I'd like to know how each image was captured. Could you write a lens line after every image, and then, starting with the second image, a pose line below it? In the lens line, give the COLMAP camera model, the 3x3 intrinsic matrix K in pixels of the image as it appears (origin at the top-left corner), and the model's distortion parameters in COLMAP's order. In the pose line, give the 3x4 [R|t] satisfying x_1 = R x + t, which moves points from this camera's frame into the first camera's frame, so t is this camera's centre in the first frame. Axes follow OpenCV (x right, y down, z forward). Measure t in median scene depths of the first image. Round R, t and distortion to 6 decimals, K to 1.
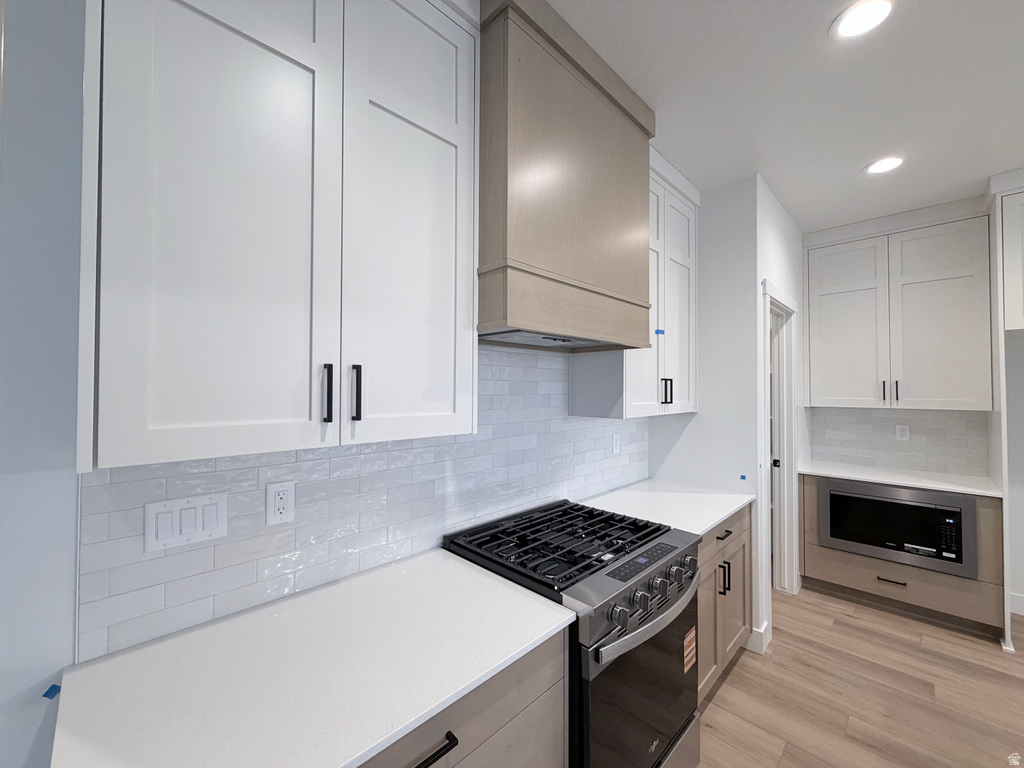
lens RADIAL K [[406.3, 0, 512.0], [0, 406.3, 384.0], [0, 0, 1]] dist [-0.000487, -0.000115]
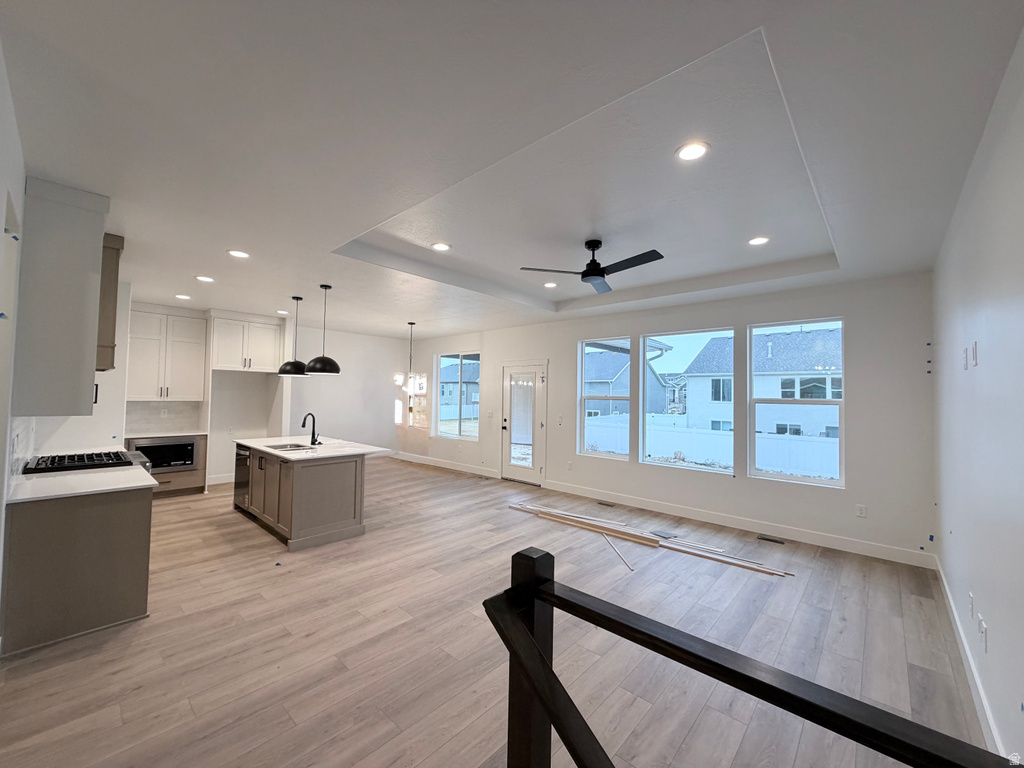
lens RADIAL K [[406.3, 0, 512.0], [0, 406.3, 384.0], [0, 0, 1]] dist [-0.000487, -0.000115]
pose [[-0.059509, 0.029070, 0.997804, -1.463286], [-0.034186, 0.998930, -0.031142, -0.025007], [-0.997642, -0.035964, -0.058451, -0.750653]]
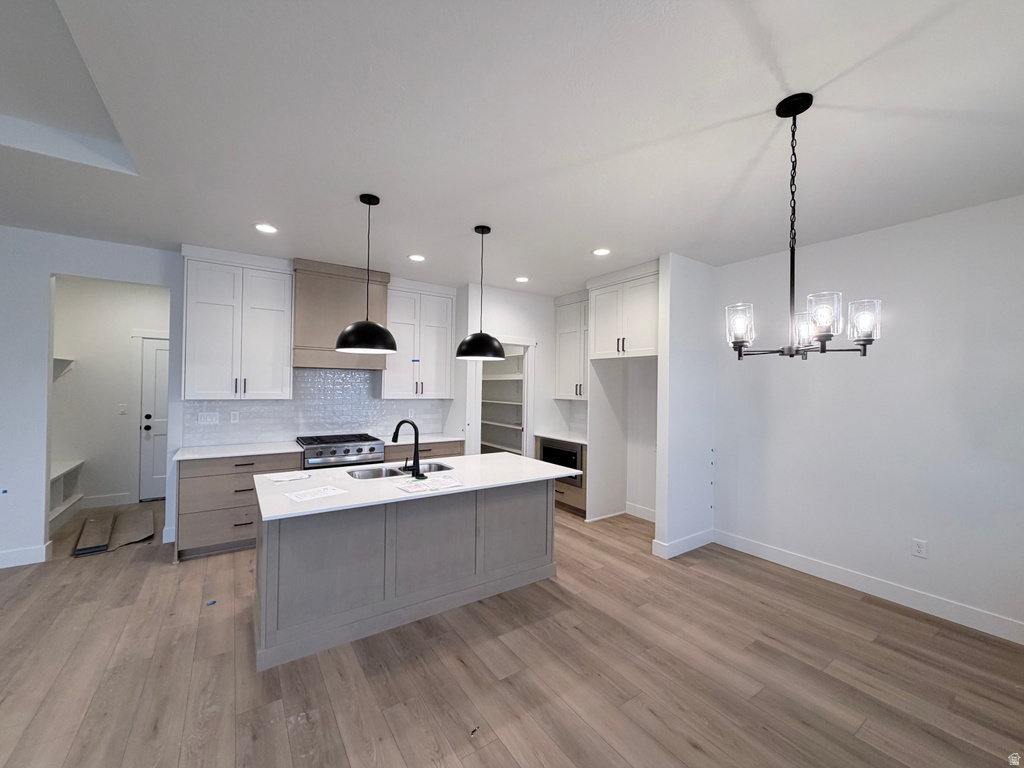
lens RADIAL K [[406.3, 0, 512.0], [0, 406.3, 384.0], [0, 0, 1]] dist [-0.000487, -0.000115]
pose [[0.982950, 0.014364, -0.183309, 1.196825], [-0.012926, 0.999876, 0.009042, -0.026507], [0.183416, -0.006518, 0.983014, -0.988712]]
